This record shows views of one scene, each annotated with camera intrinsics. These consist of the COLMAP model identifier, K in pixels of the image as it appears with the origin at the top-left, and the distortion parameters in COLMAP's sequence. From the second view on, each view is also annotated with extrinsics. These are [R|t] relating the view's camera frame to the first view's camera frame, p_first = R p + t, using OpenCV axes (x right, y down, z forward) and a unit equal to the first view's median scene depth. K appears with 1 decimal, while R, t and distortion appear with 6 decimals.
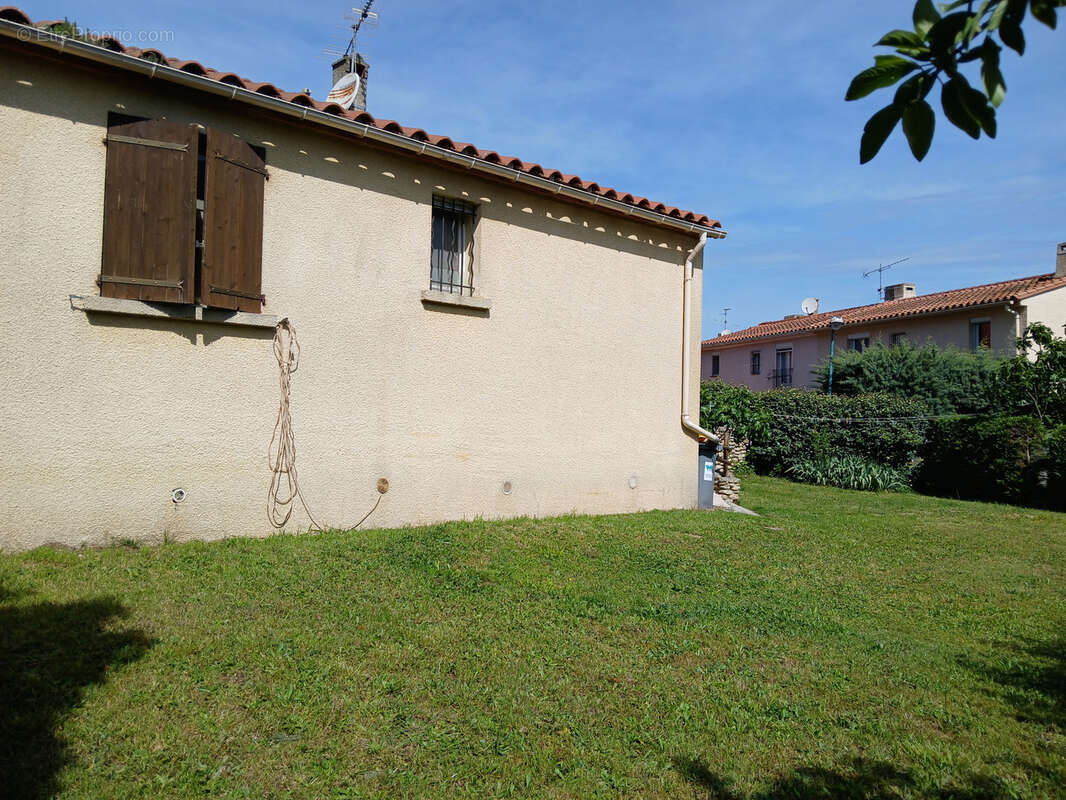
lens RADIAL K [[805.7, 0, 540.5], [0, 805.7, 400.1], [0, 0, 1]] dist [0.054053, -0.101191]
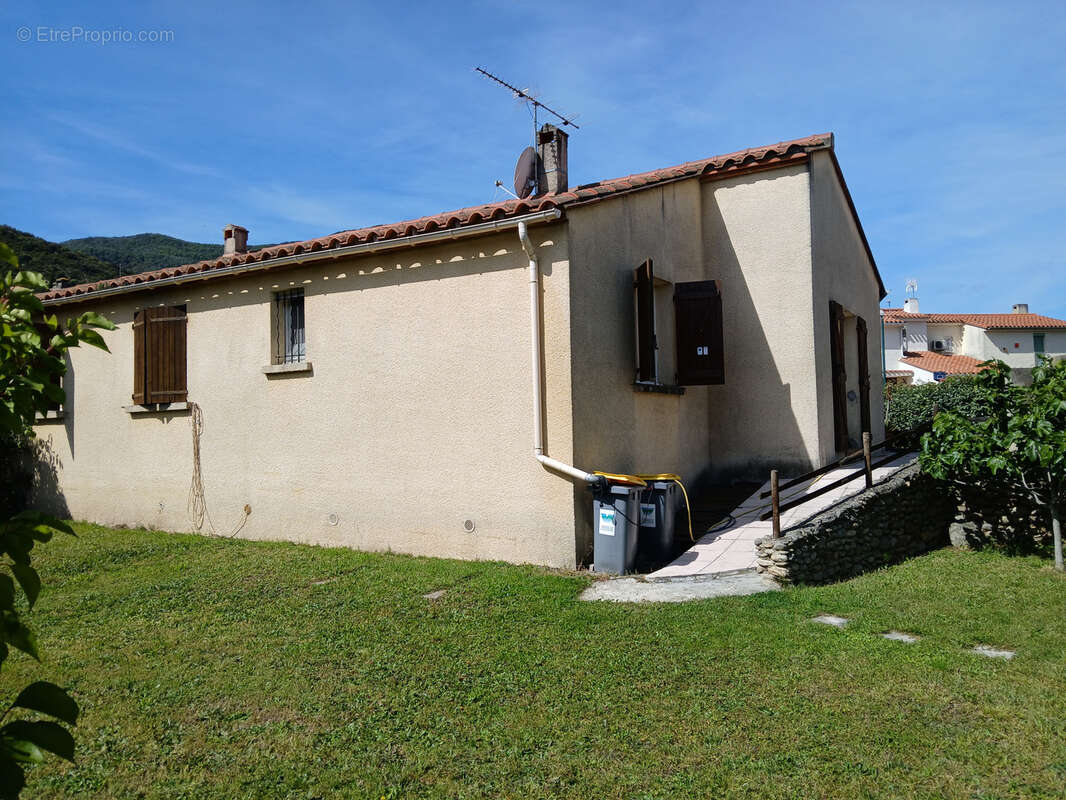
lens RADIAL K [[805.7, 0, 540.5], [0, 805.7, 400.1], [0, 0, 1]] dist [0.054053, -0.101191]
pose [[0.303547, -0.077502, -0.949659, 1.145378], [0.047081, 0.996689, -0.066291, 0.028689], [0.951652, -0.024589, 0.306191, 0.914546]]
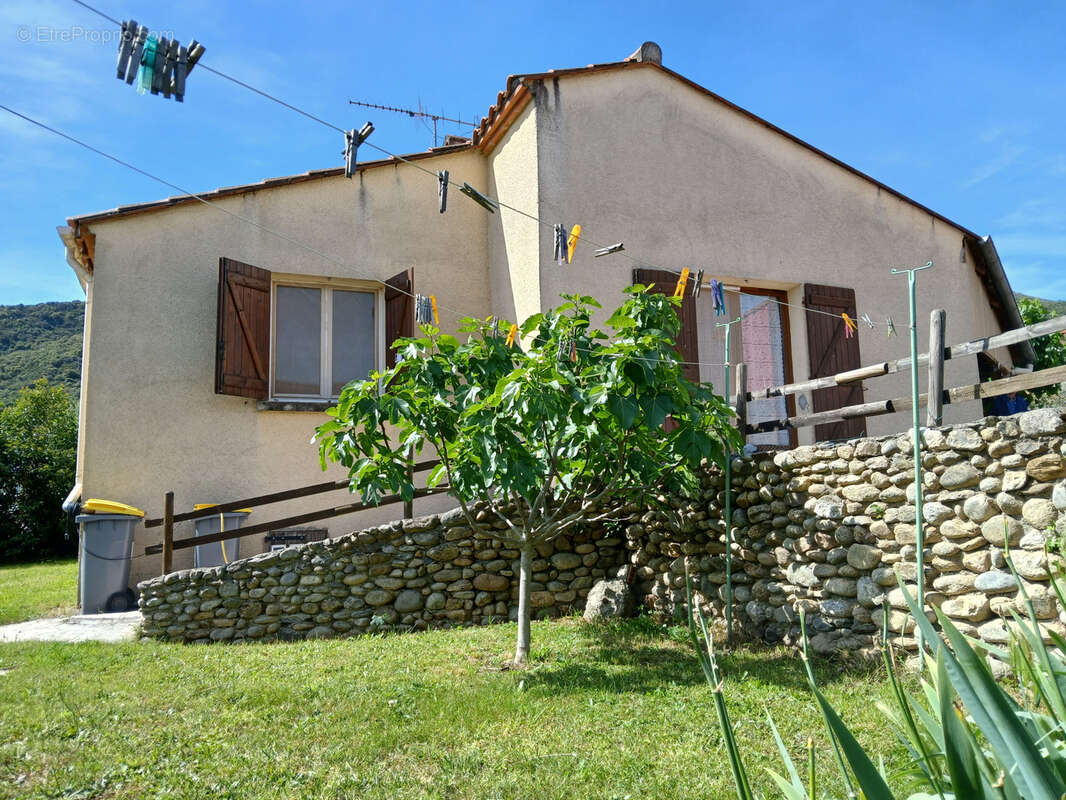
lens RADIAL K [[851.5, 0, 531.5], [0, 851.5, 380.5], [0, 0, 1]] dist [0.049660, -0.123649]
pose [[-0.330825, -0.185588, -0.925263, 0.963090], [0.032051, 0.977696, -0.207565, 0.134572], [0.943148, -0.098323, -0.317498, 2.020441]]
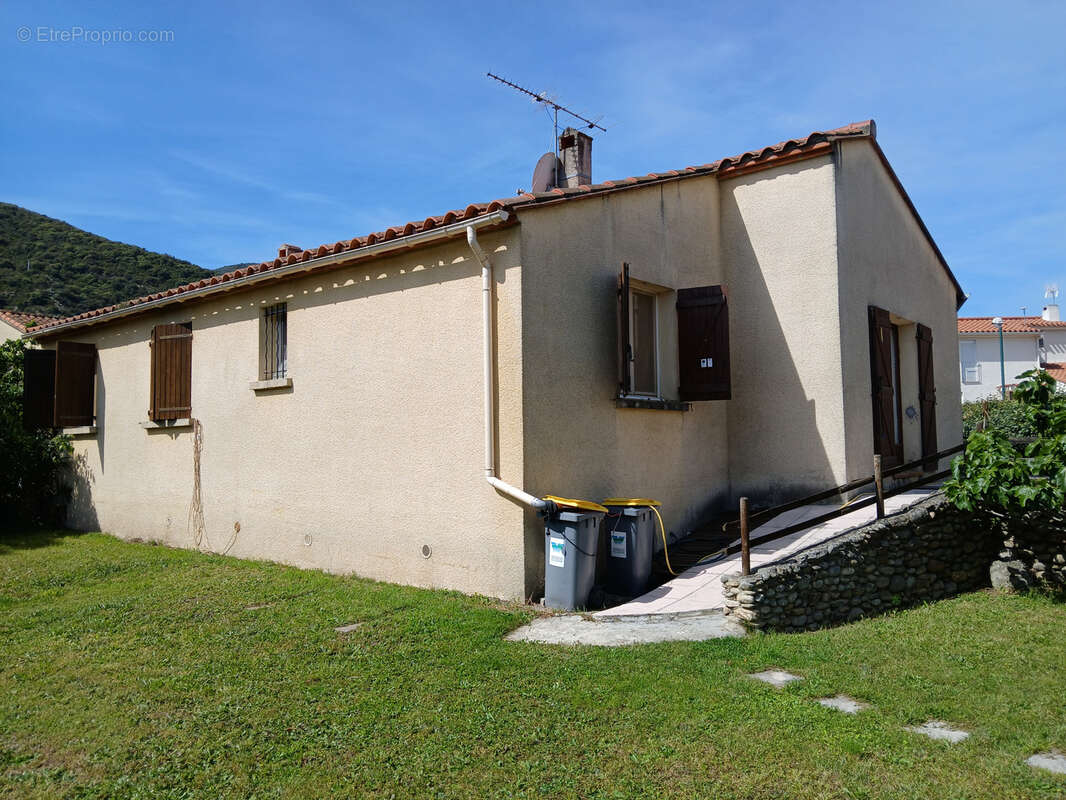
lens RADIAL K [[805.7, 0, 540.5], [0, 805.7, 400.1], [0, 0, 1]] dist [0.054053, -0.101191]
pose [[0.157807, -0.096003, -0.982792, 1.117088], [0.035608, 0.995169, -0.091494, 0.029389], [0.986828, -0.020557, 0.160464, 1.121797]]
